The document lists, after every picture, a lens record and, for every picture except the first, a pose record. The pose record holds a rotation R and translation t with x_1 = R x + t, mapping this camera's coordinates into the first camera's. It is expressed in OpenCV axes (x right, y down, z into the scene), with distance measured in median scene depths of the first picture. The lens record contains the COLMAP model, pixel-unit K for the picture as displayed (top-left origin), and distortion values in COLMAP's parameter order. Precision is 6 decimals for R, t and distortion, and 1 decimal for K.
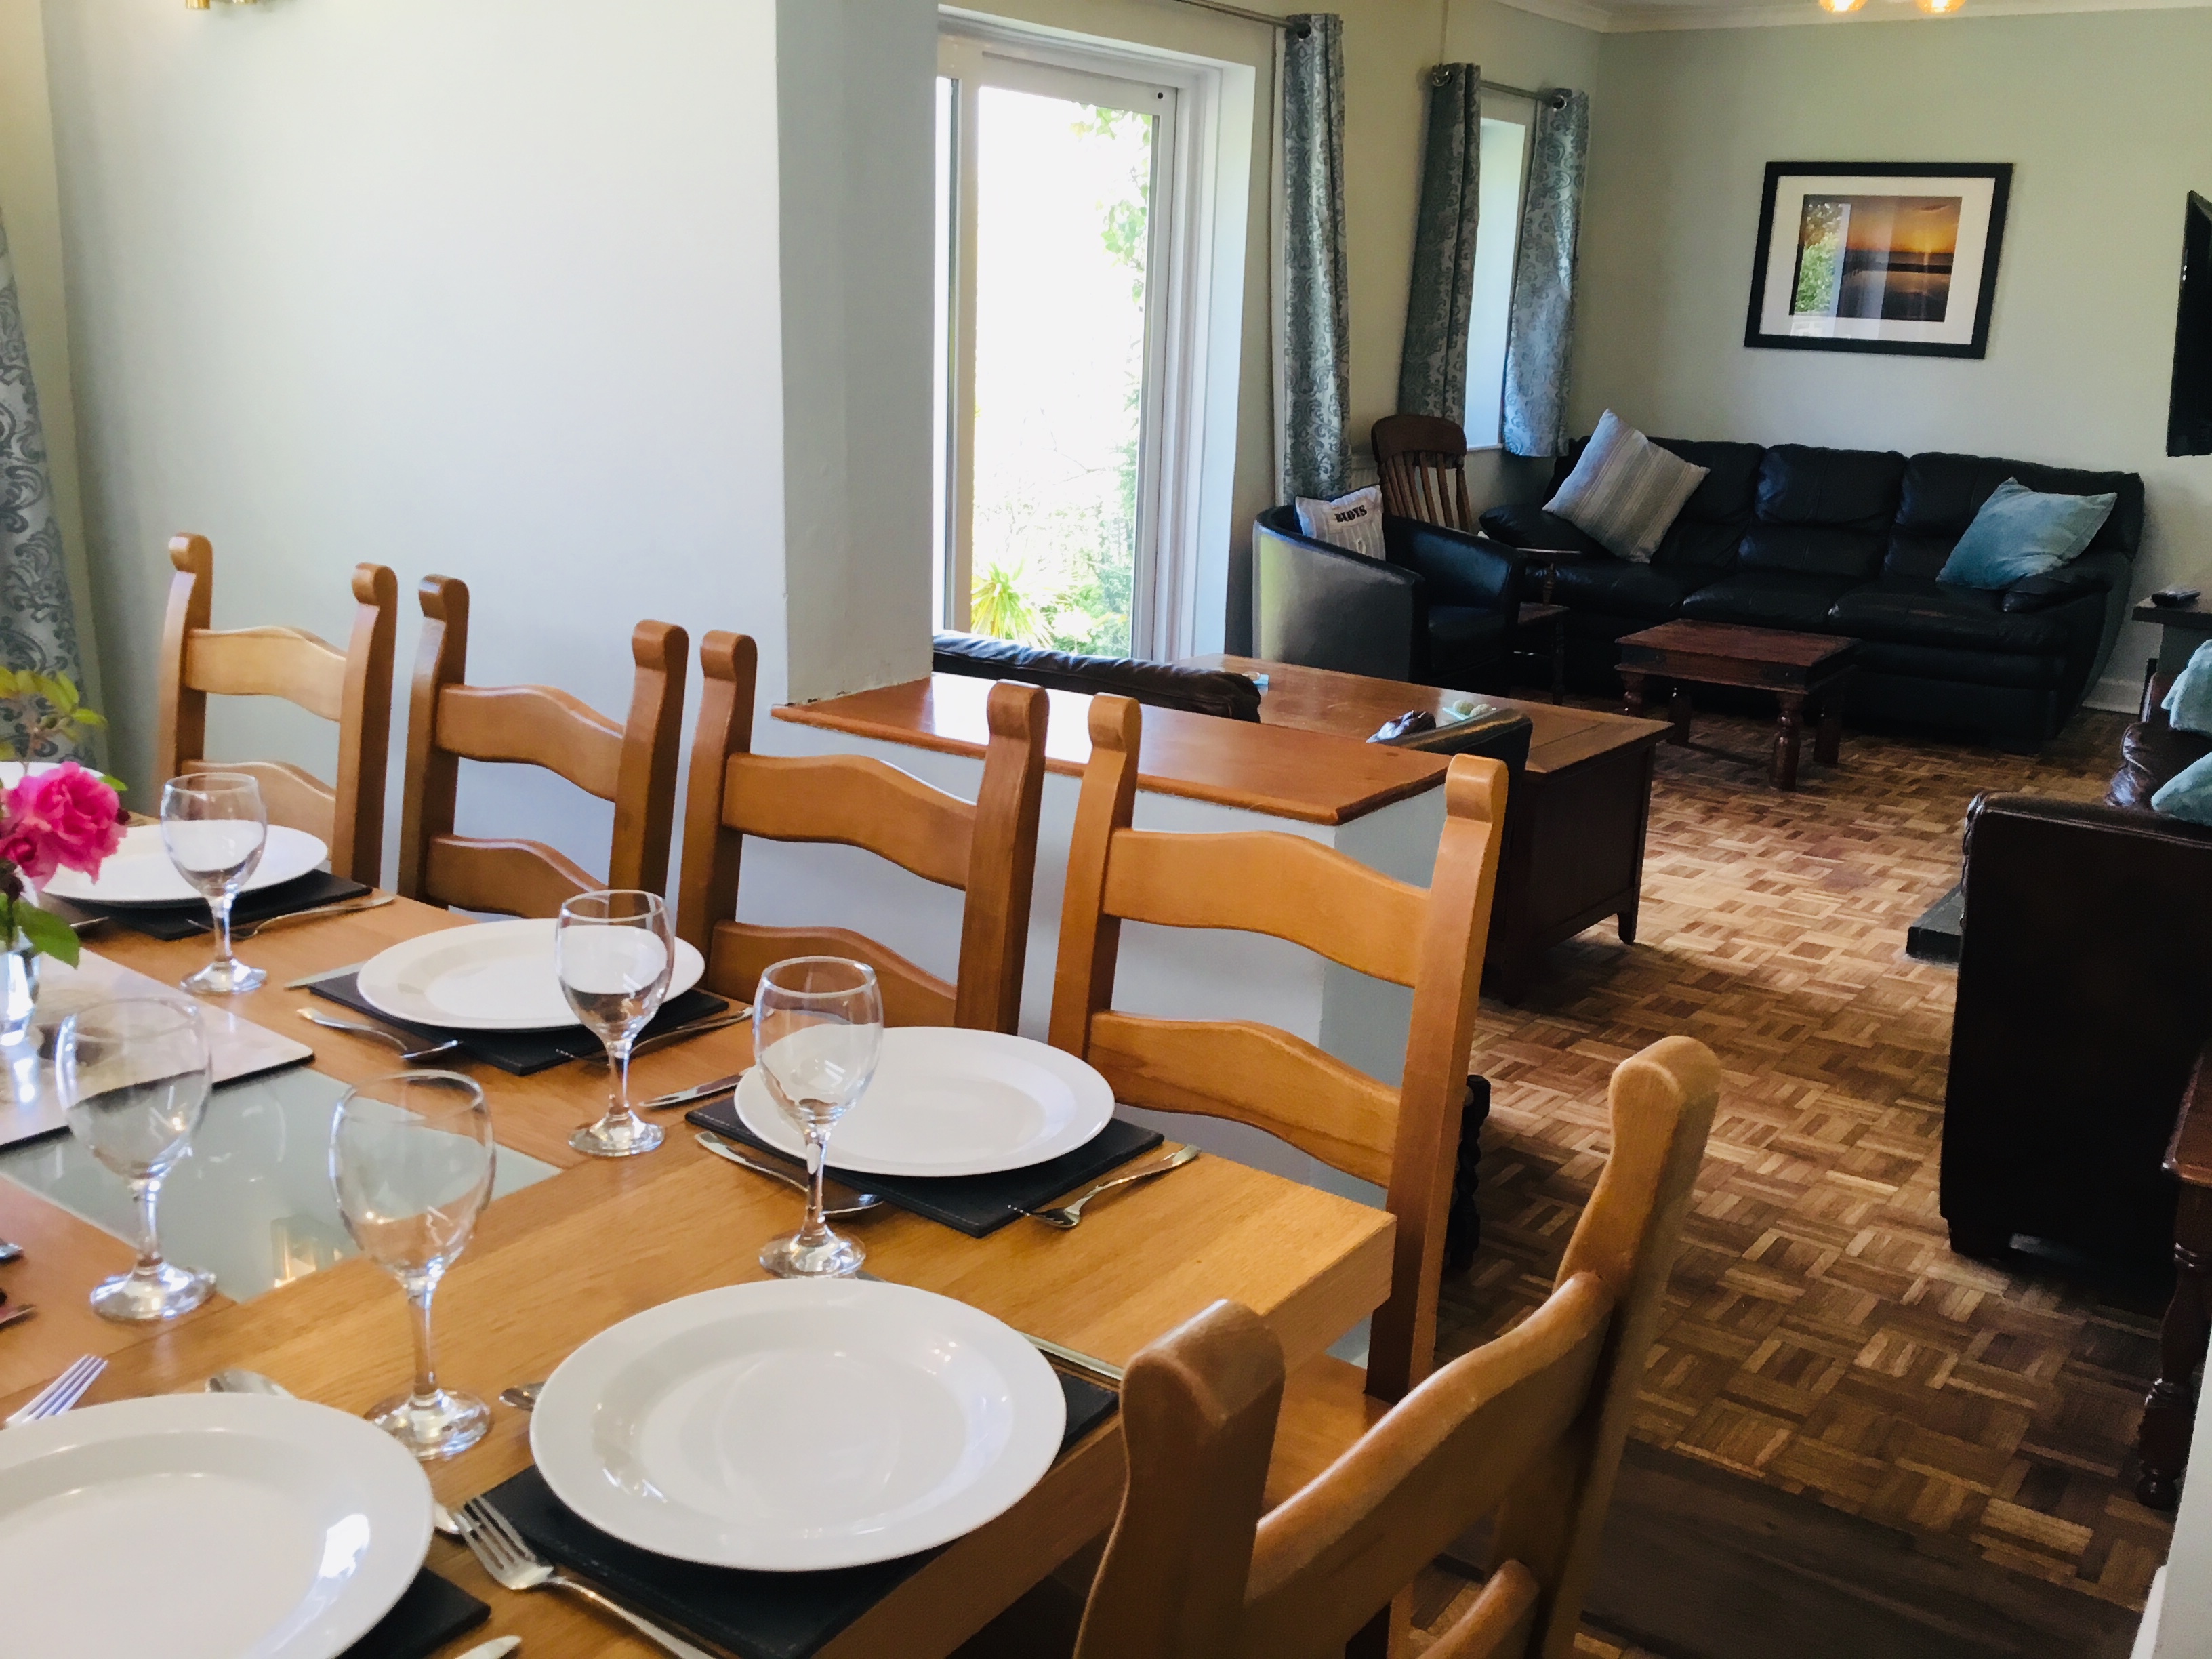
lens RADIAL K [[2029.9, 0, 1106.0], [0, 2029.9, 829.5], [0, 0, 1]] dist [-0.003494, -0.001044]
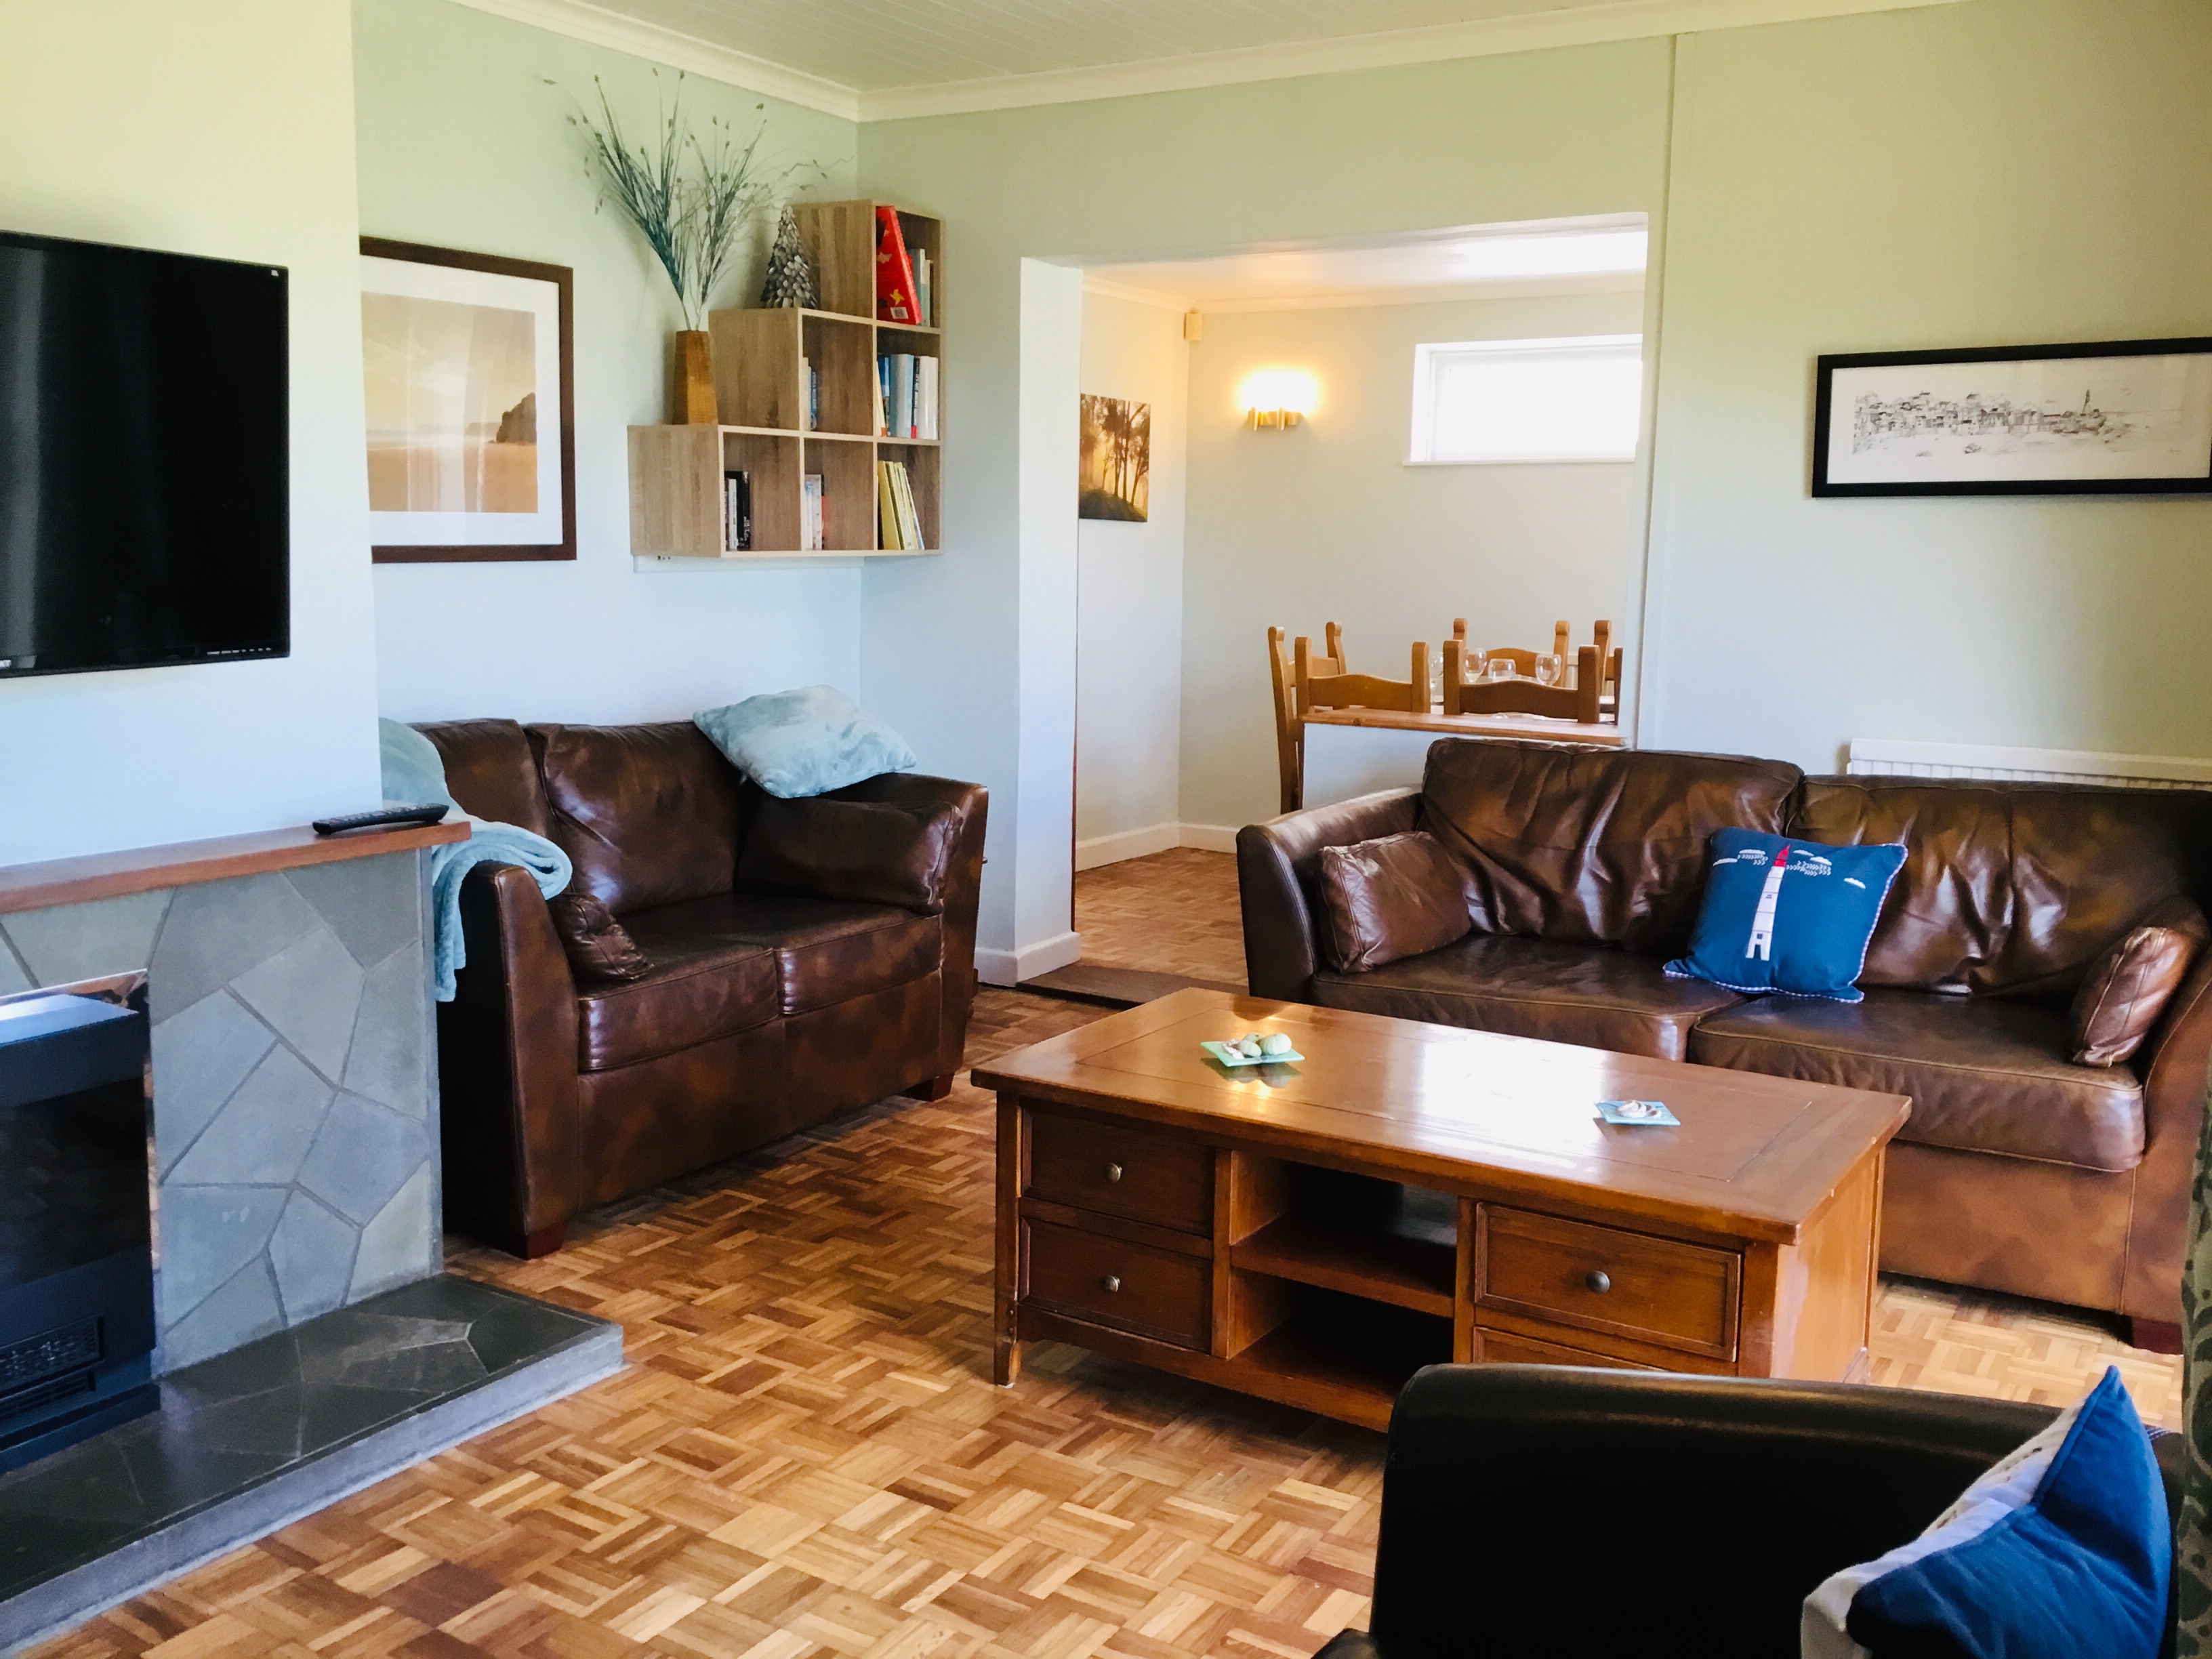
lens RADIAL K [[2029.9, 0, 1106.0], [0, 2029.9, 829.5], [0, 0, 1]] dist [-0.003494, -0.001044]
pose [[-0.996518, -0.039628, -0.073354, 0.293645], [-0.065651, 0.915288, 0.397414, -0.428500], [0.051392, 0.400846, -0.914703, 1.651701]]
